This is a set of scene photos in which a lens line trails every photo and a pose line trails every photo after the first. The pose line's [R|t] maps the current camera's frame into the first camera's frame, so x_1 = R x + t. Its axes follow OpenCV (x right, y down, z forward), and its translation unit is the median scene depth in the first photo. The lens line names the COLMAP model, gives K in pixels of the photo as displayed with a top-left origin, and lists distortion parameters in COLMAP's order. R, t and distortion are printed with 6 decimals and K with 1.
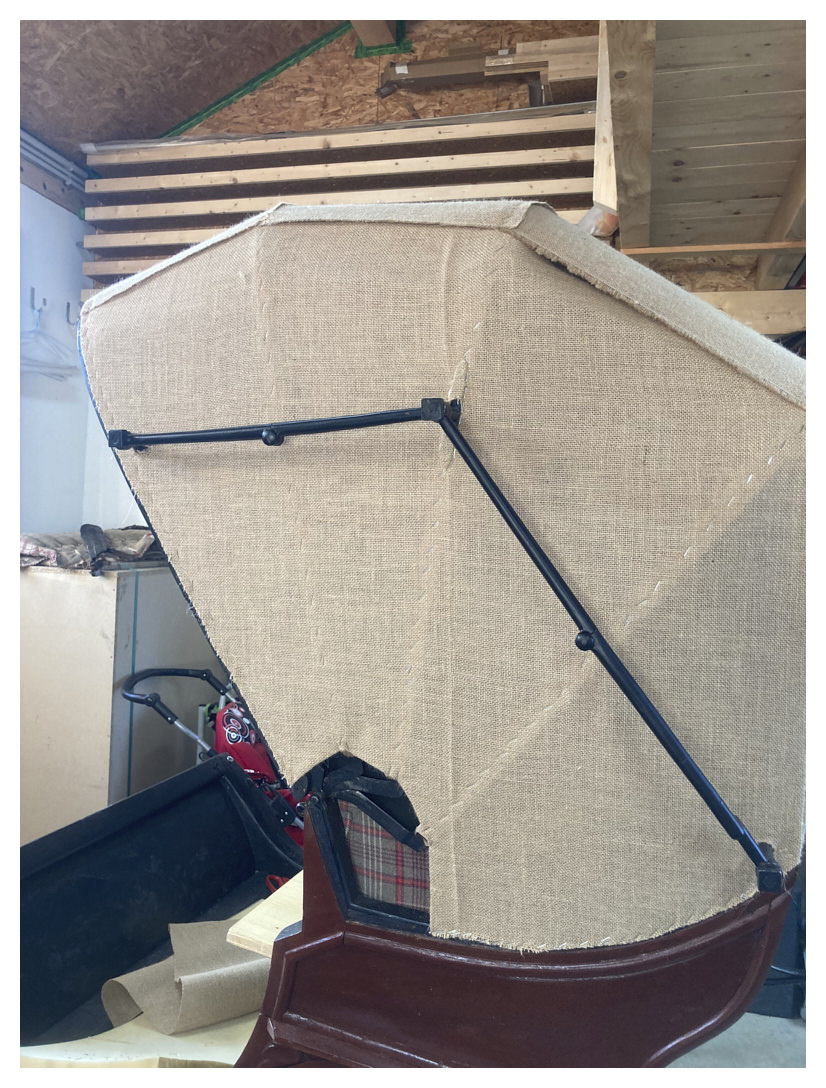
lens RADIAL K [[864.3, 0, 413.0], [0, 864.3, 544.0], [0, 0, 1]] dist [0.007973, 0.005553]
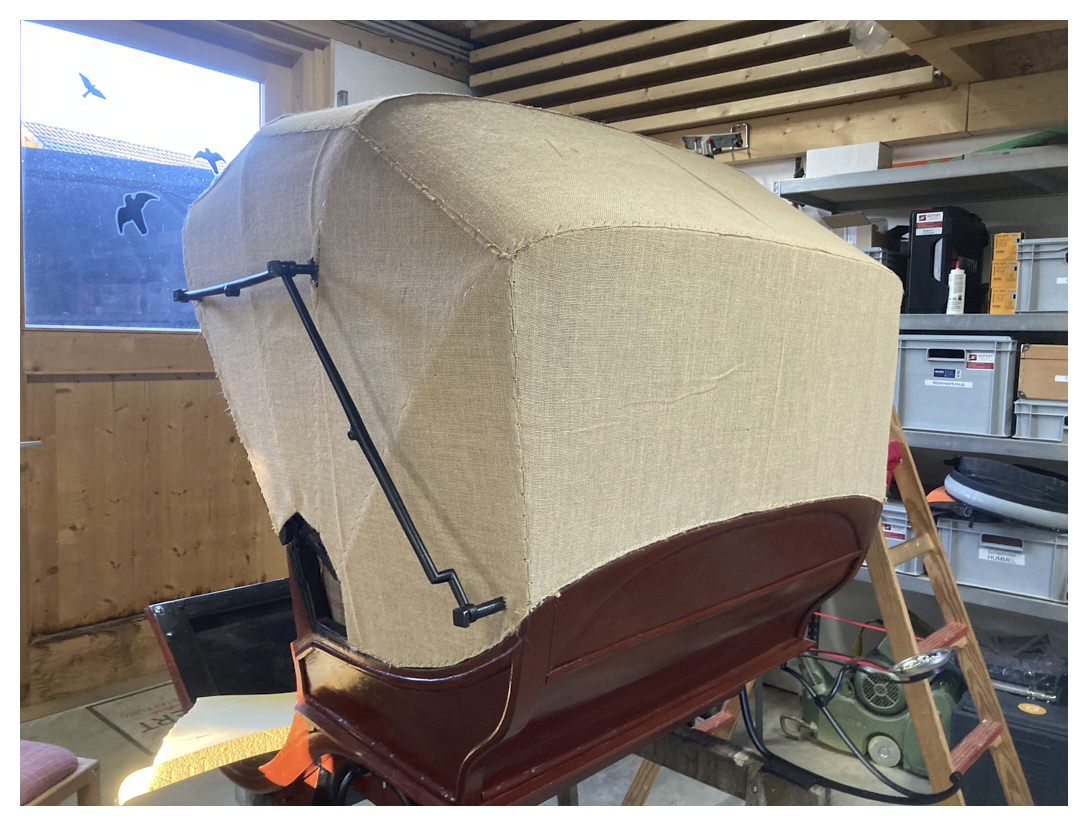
lens RADIAL K [[864.3, 0, 548.3], [0, 864.3, 399.4], [0, 0, 1]] dist [0.007973, 0.005553]
pose [[0.902122, 0.011992, -0.431315, 0.914631], [0.005883, 0.999179, 0.040083, 0.004387], [0.431442, -0.038697, 0.901310, -0.090298]]
